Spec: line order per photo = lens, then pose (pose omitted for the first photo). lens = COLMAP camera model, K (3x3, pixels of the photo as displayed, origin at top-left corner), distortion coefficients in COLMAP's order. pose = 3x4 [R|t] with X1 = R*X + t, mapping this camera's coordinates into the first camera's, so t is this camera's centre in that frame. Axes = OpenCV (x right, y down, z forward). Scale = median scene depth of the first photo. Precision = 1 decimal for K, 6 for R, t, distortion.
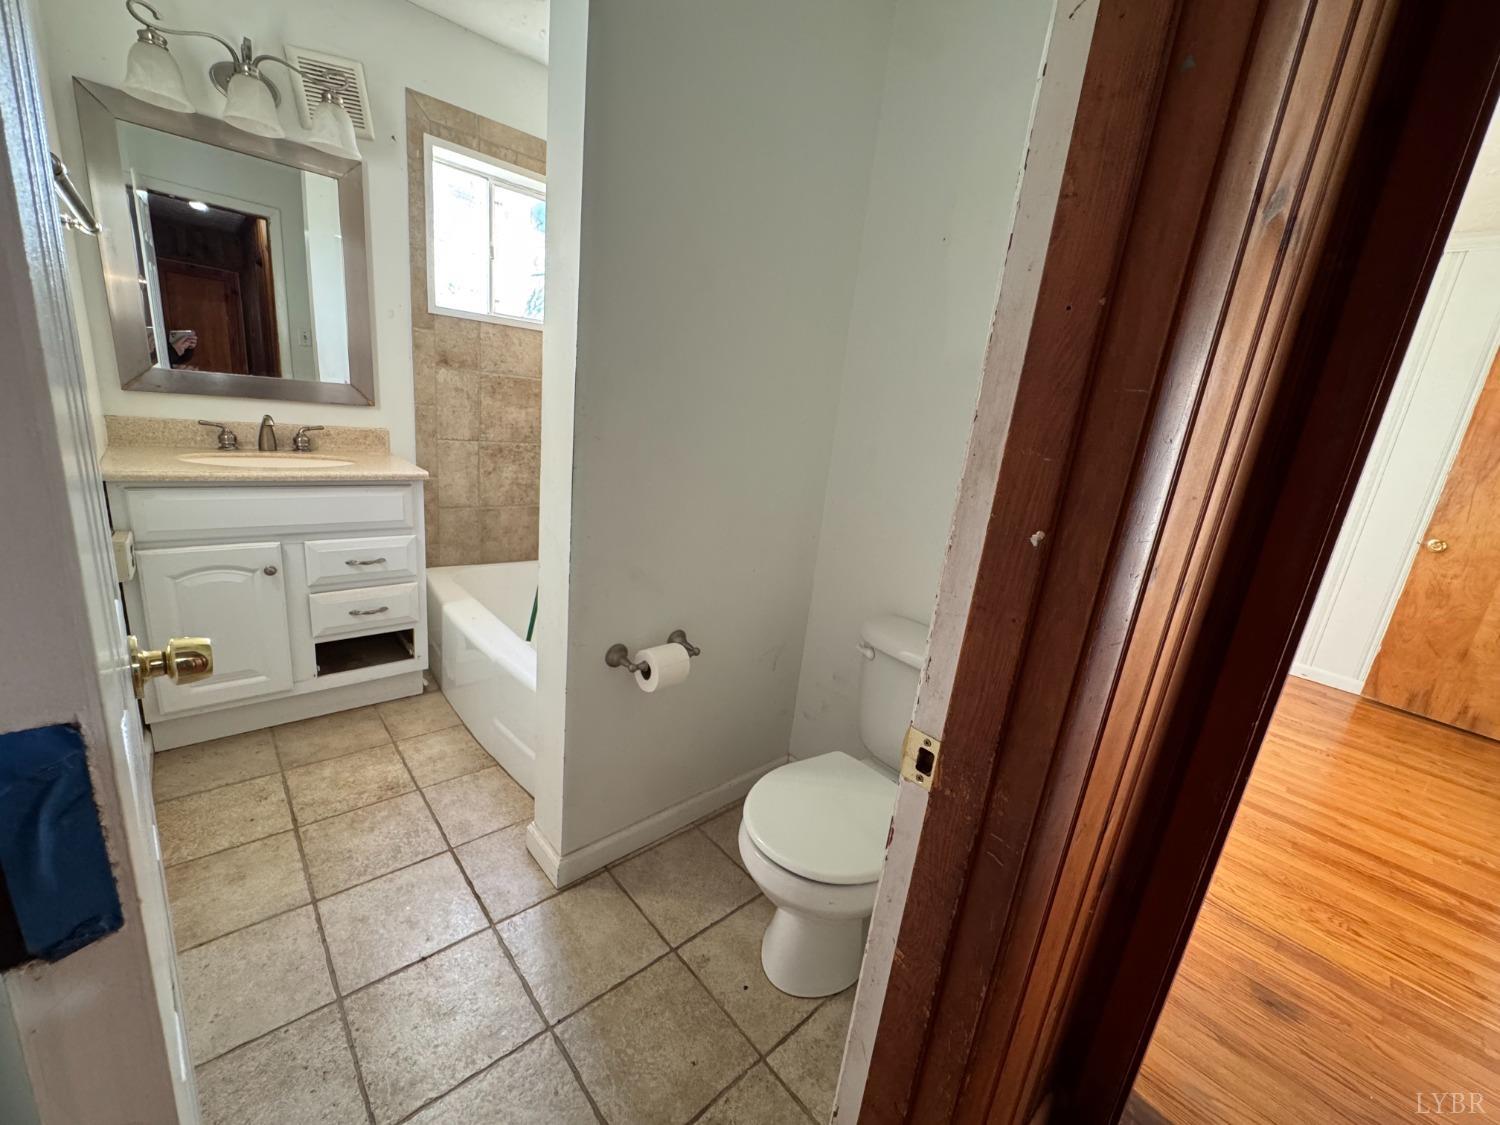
lens RADIAL K [[599.3, 0, 751.6], [0, 599.3, 559.8], [0, 0, 1]] dist [-0.000051, -0.000373]
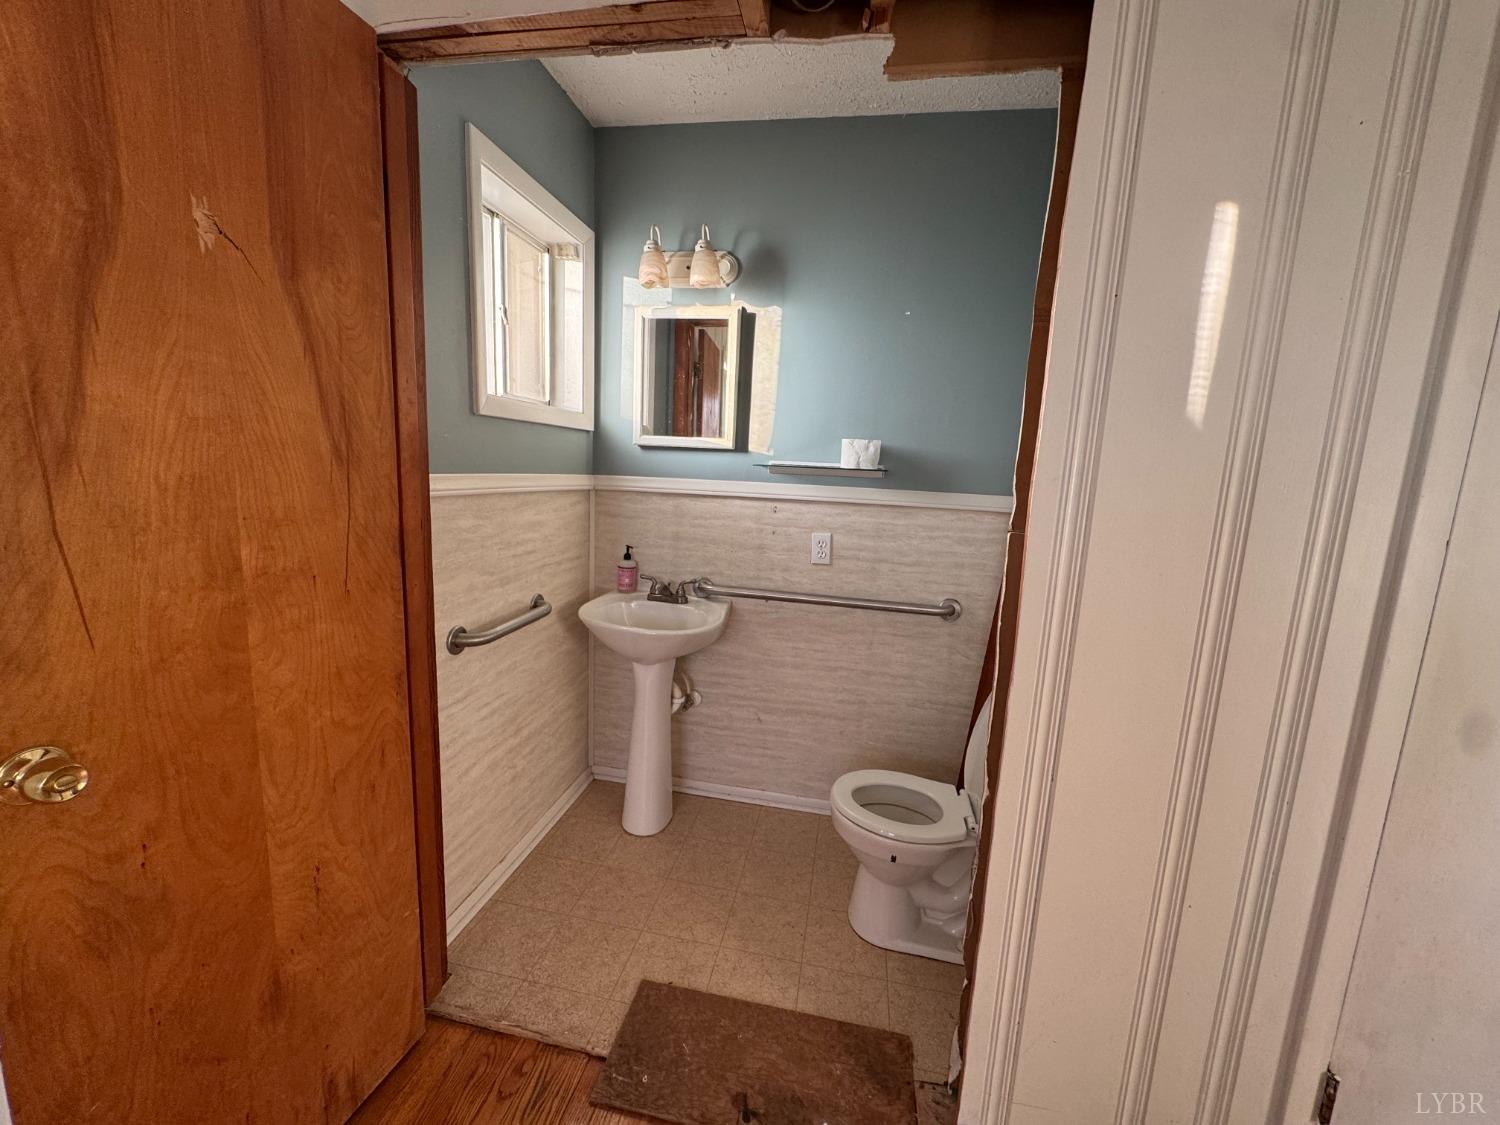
lens RADIAL K [[599.3, 0, 749.2], [0, 599.3, 560.6], [0, 0, 1]] dist [-0.000051, -0.000373]
pose [[-0.587431, -0.260518, 0.766195, 0.840348], [0.096426, 0.917492, 0.385889, -0.156398], [-0.803509, 0.300565, -0.513843, 0.876846]]
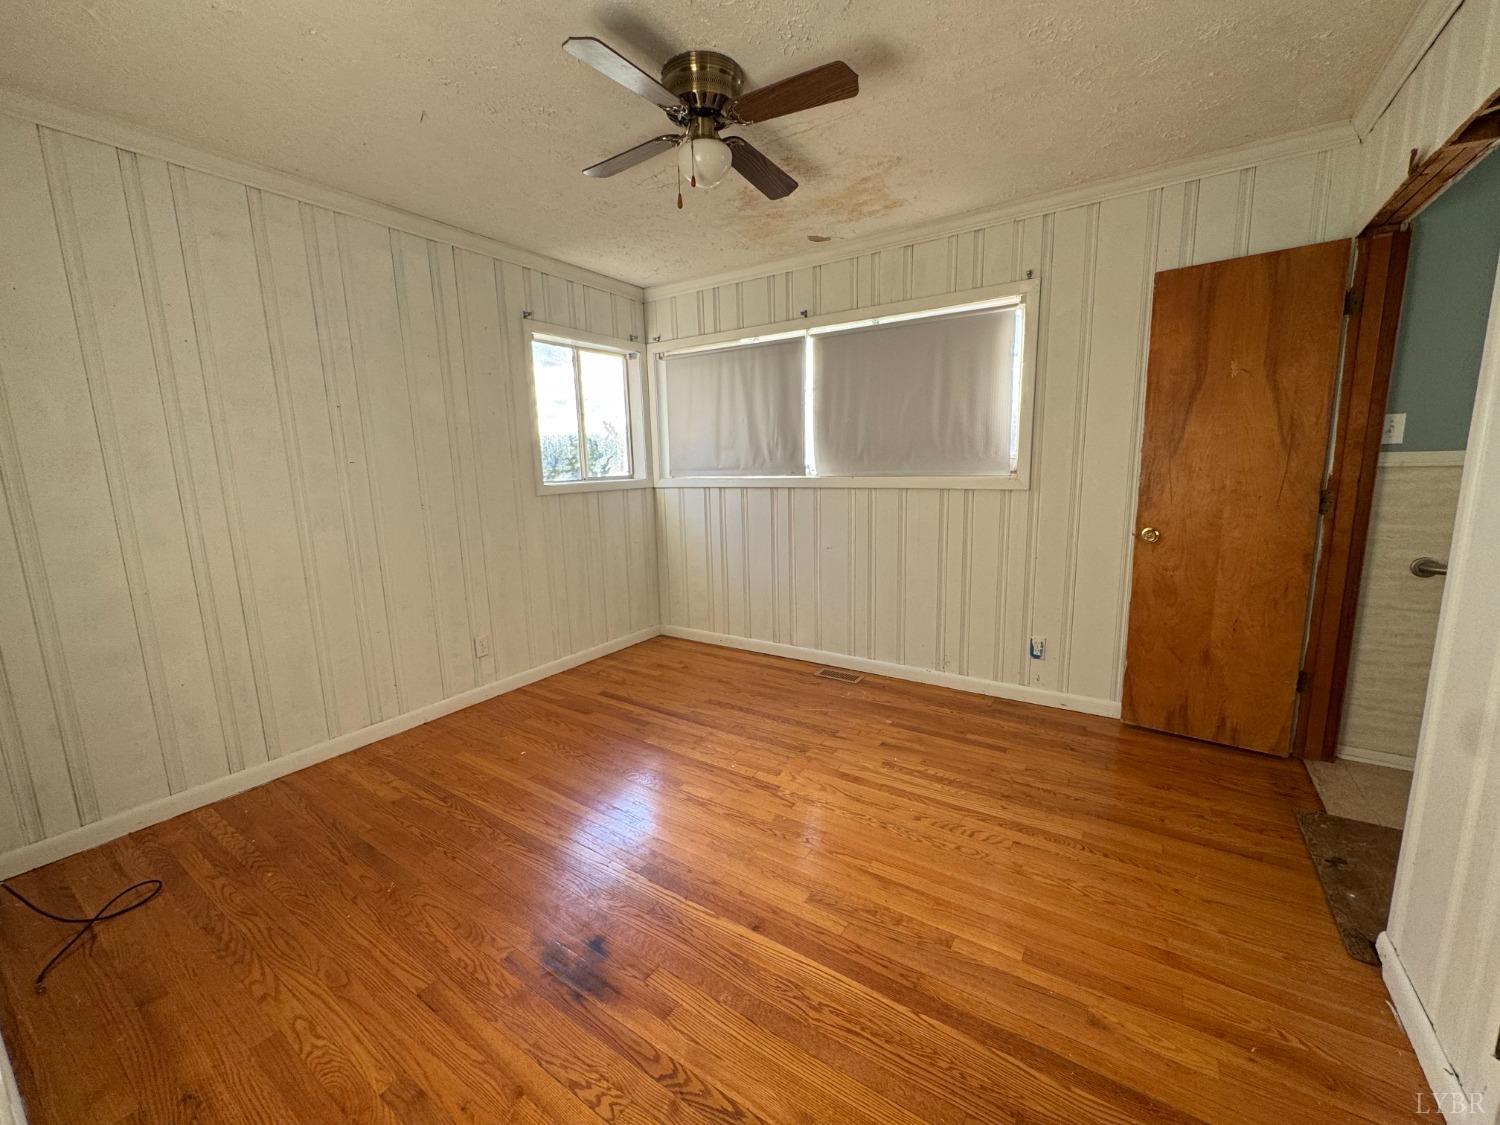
lens RADIAL K [[599.3, 0, 749.5], [0, 599.3, 564.0], [0, 0, 1]] dist [-0.000051, -0.000373]
pose [[0.962233, -0.170334, 0.212354, 0.415588], [0.187297, 0.980322, -0.062355, -0.036806], [-0.197554, 0.099773, 0.975201, 0.292566]]
